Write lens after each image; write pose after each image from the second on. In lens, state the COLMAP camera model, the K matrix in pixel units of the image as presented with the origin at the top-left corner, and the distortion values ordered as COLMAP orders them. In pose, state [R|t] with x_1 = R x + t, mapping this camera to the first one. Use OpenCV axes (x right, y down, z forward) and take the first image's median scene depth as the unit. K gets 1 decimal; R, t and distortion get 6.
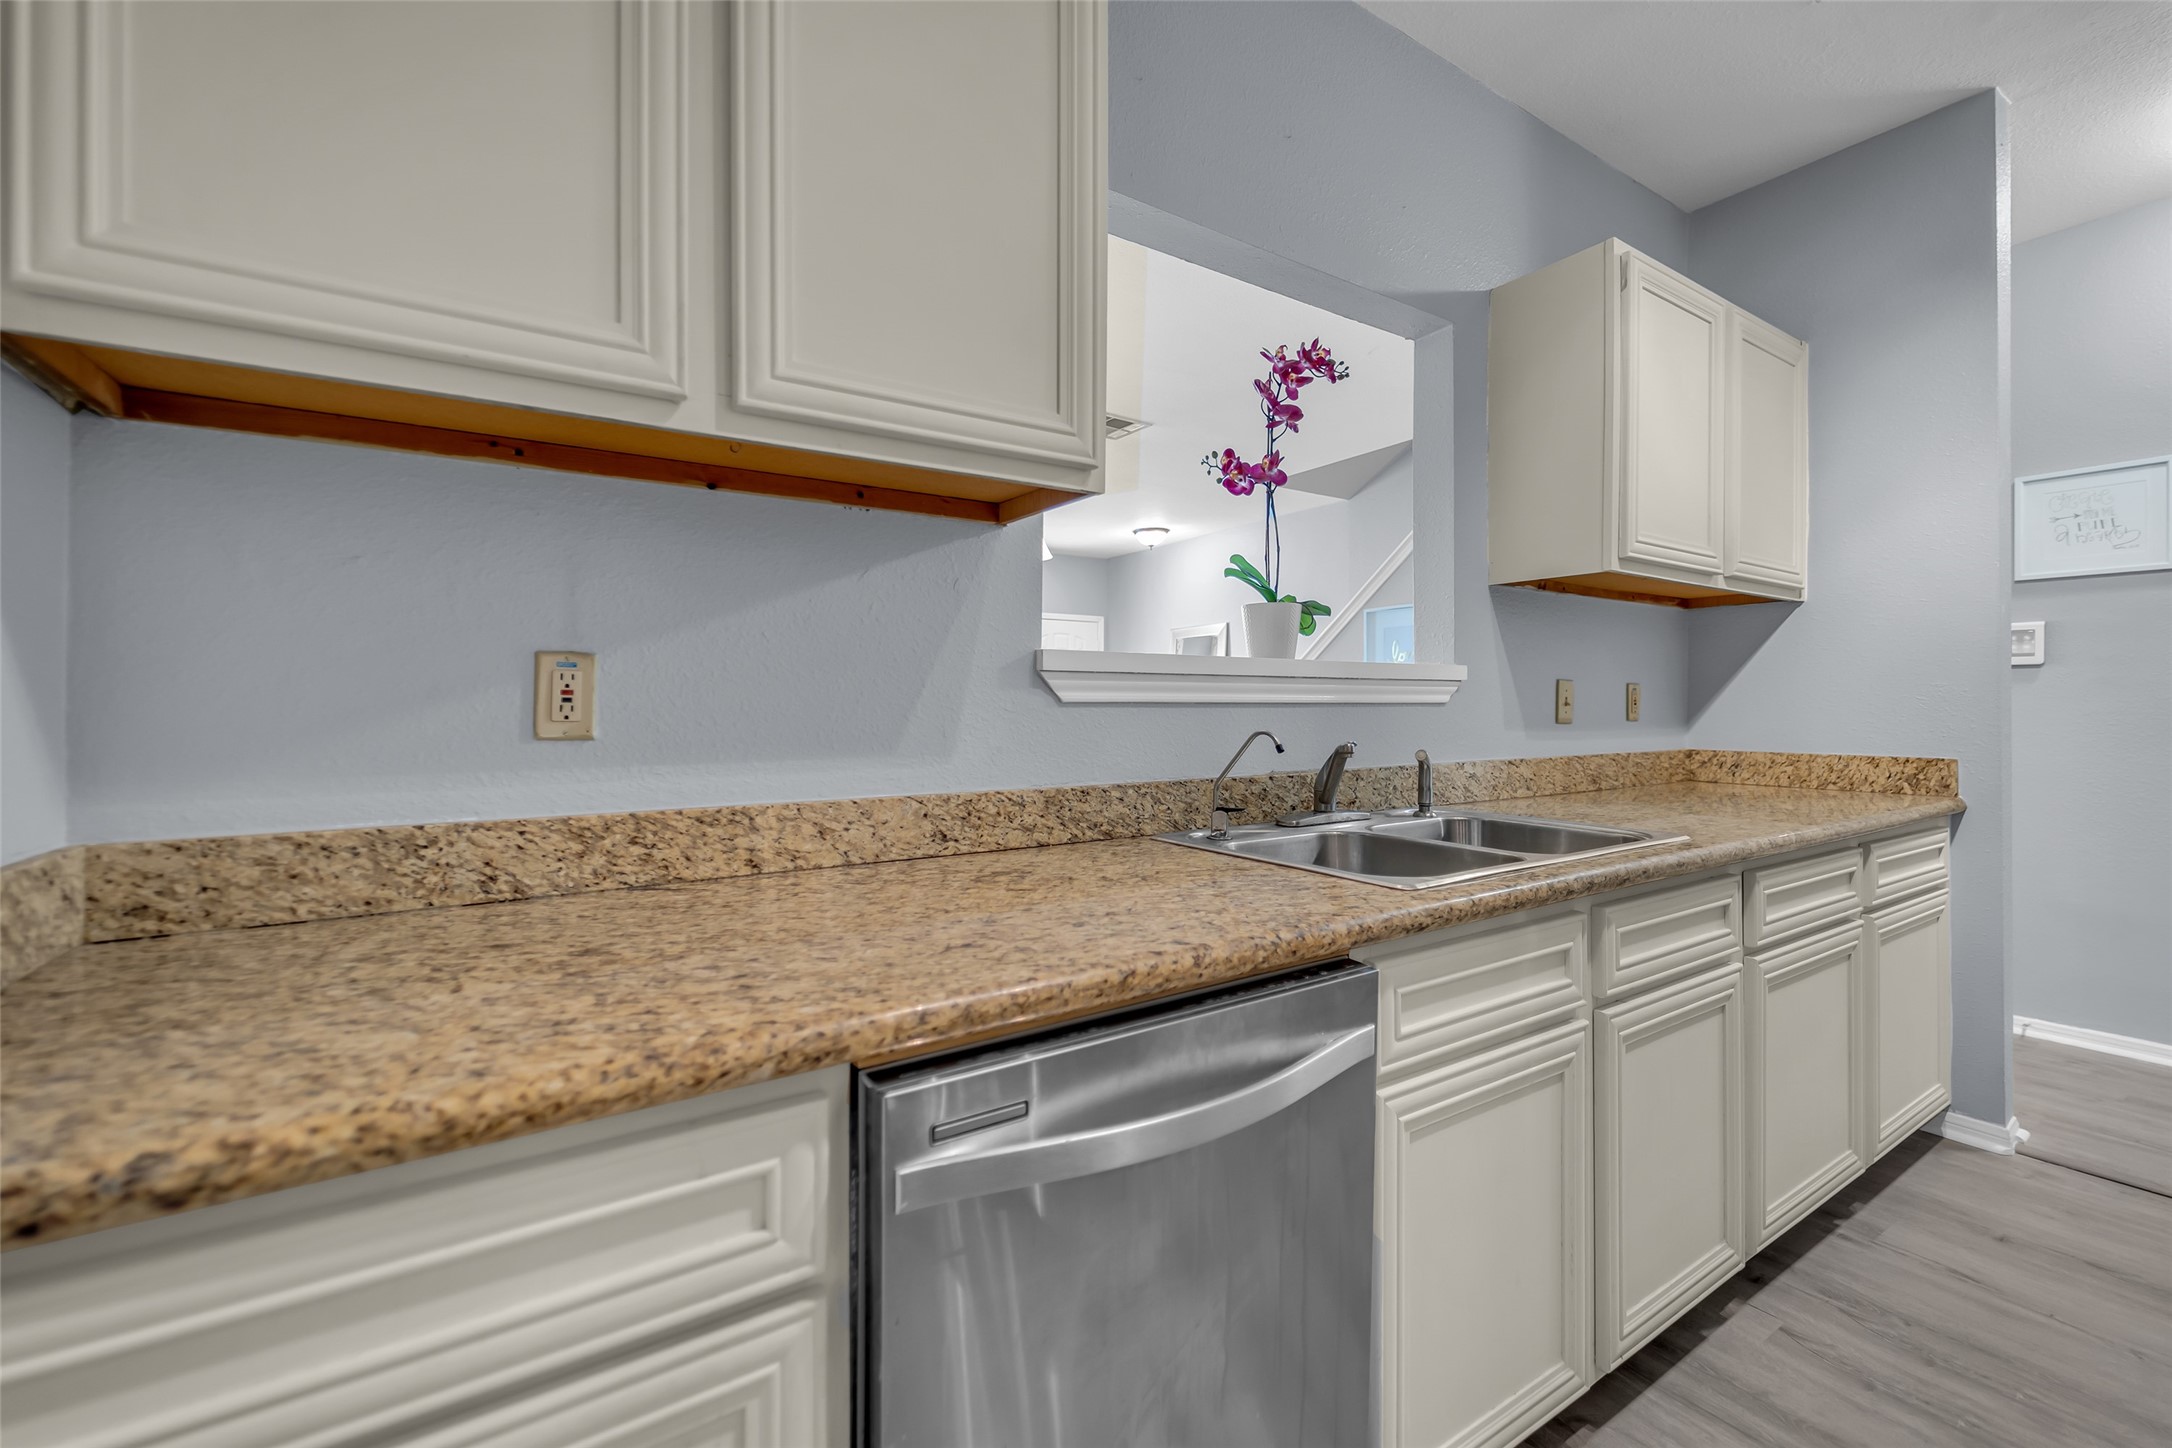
lens RADIAL K [[886.4, 0, 1084.7], [0, 886.4, 701.4], [0, 0, 1]] dist [-0.000660, -0.000028]
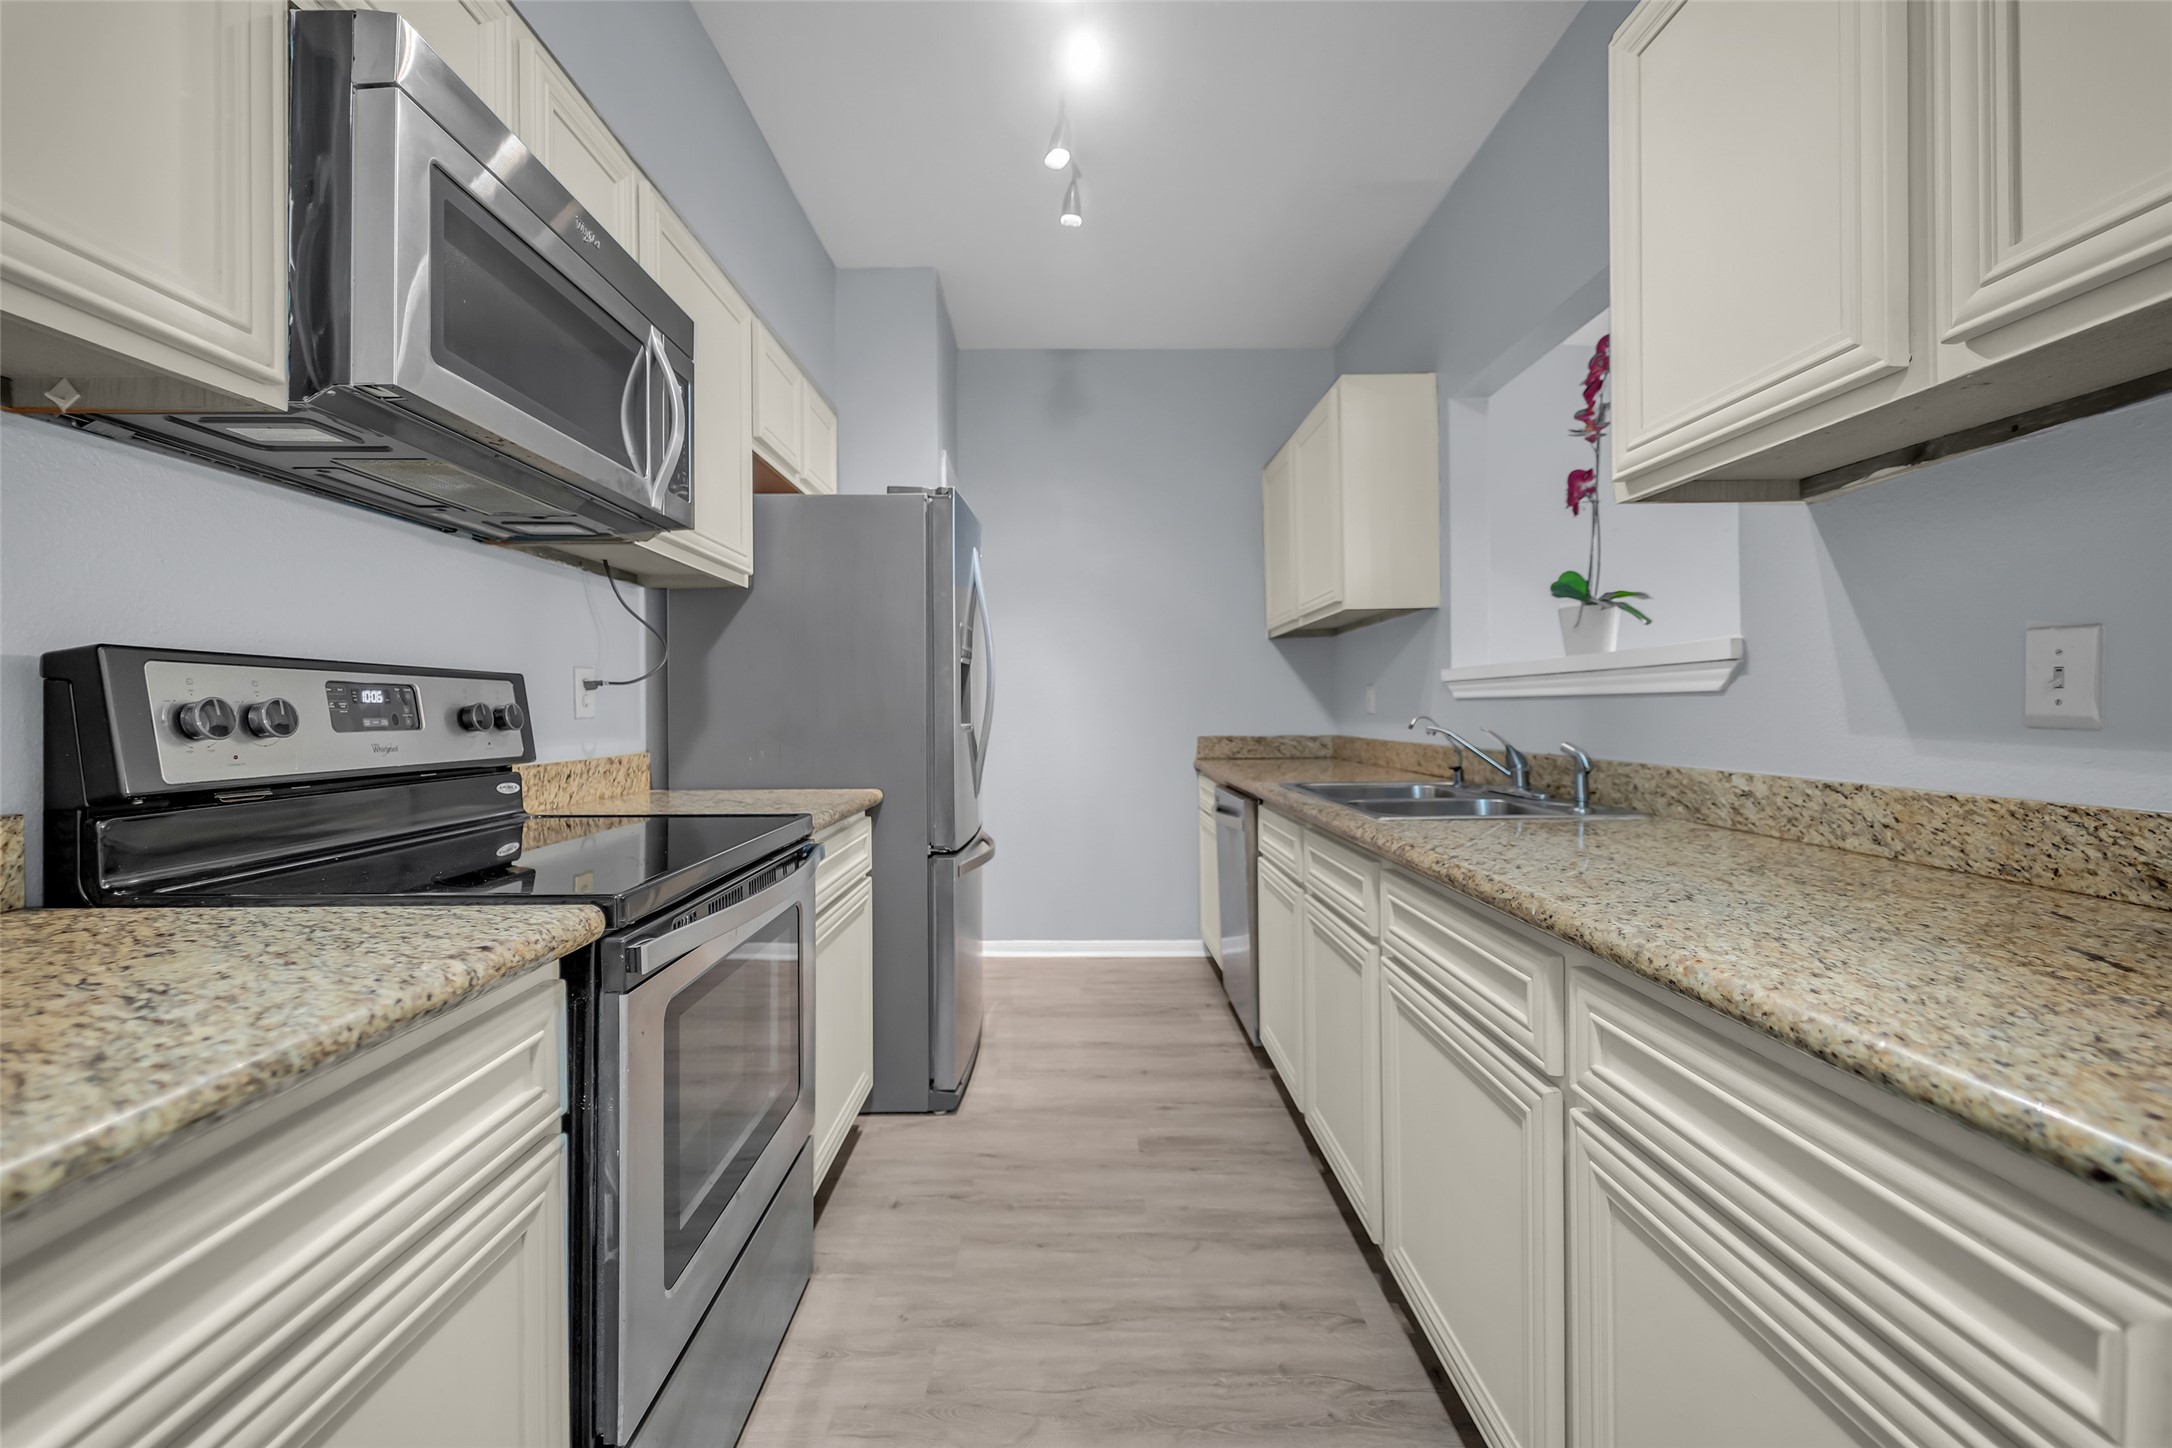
lens RADIAL K [[925.6, 0, 1106.8], [0, 925.6, 711.4], [0, 0, 1]] dist [-0.000914, 0.000106]
pose [[-0.514451, 0.007444, -0.857487, 1.345224], [0.012730, 0.999918, 0.001042, 0.011862], [0.857425, -0.010380, -0.514504, 0.960411]]
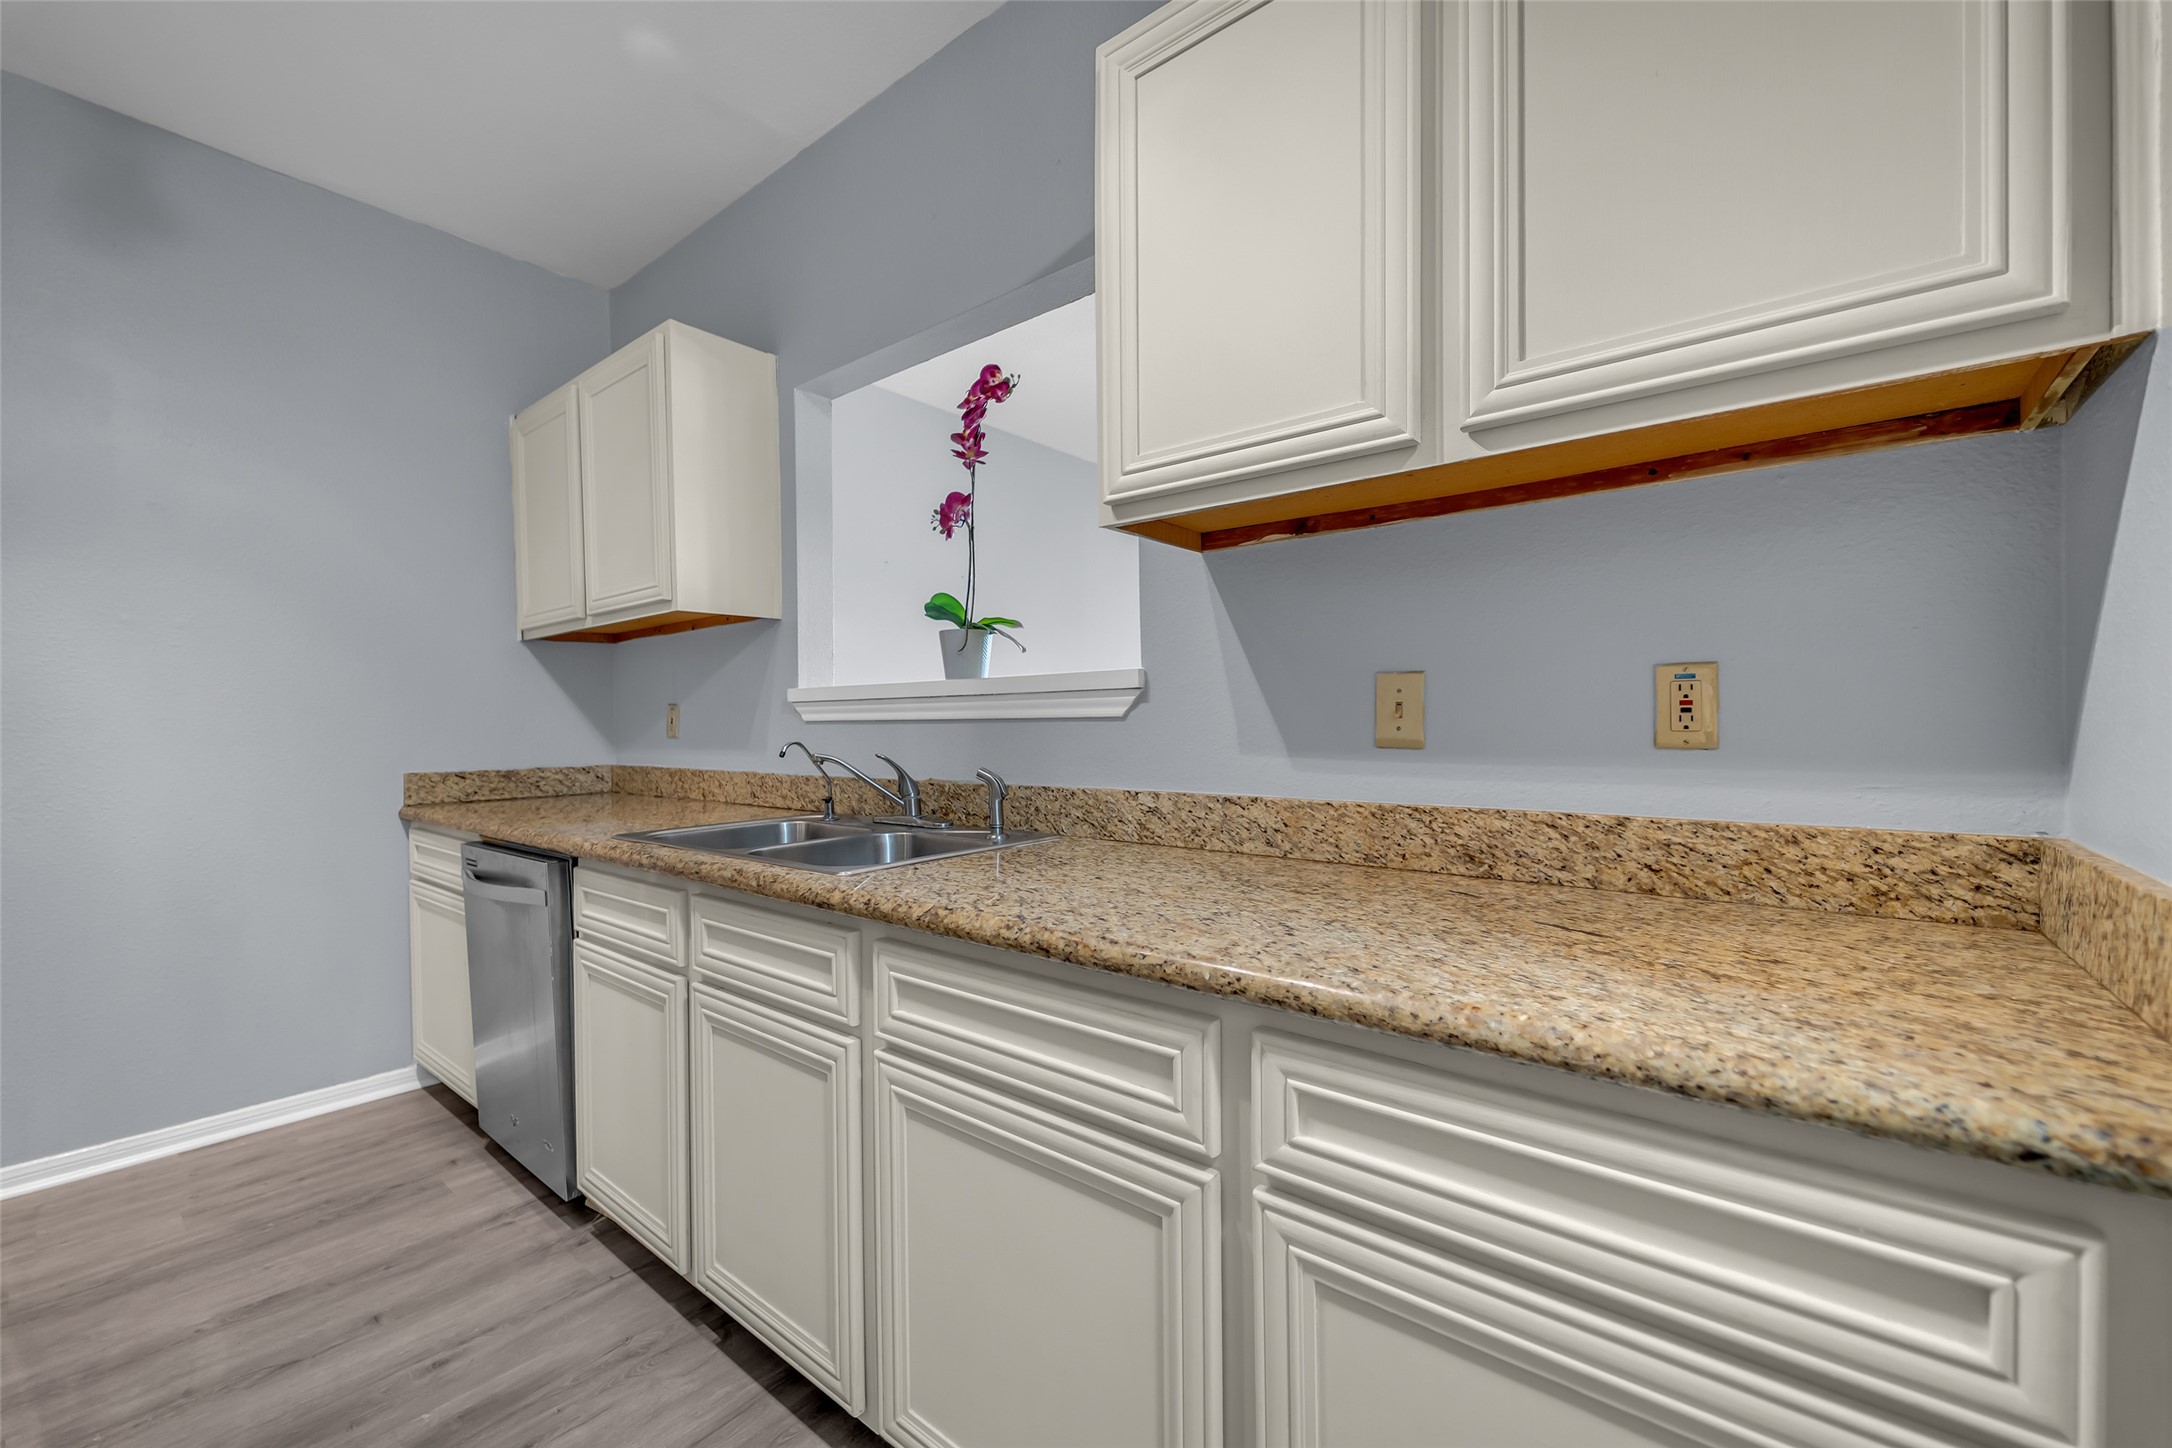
lens RADIAL K [[891.2, 0, 1154.0], [0, 891.2, 728.3], [0, 0, 1]] dist [0.000754, -0.000061]
pose [[0.329061, 0.005038, -0.944295, 1.193535], [0.013310, 0.999862, 0.009973, 0.004706], [0.944215, -0.015851, 0.328948, 0.759380]]
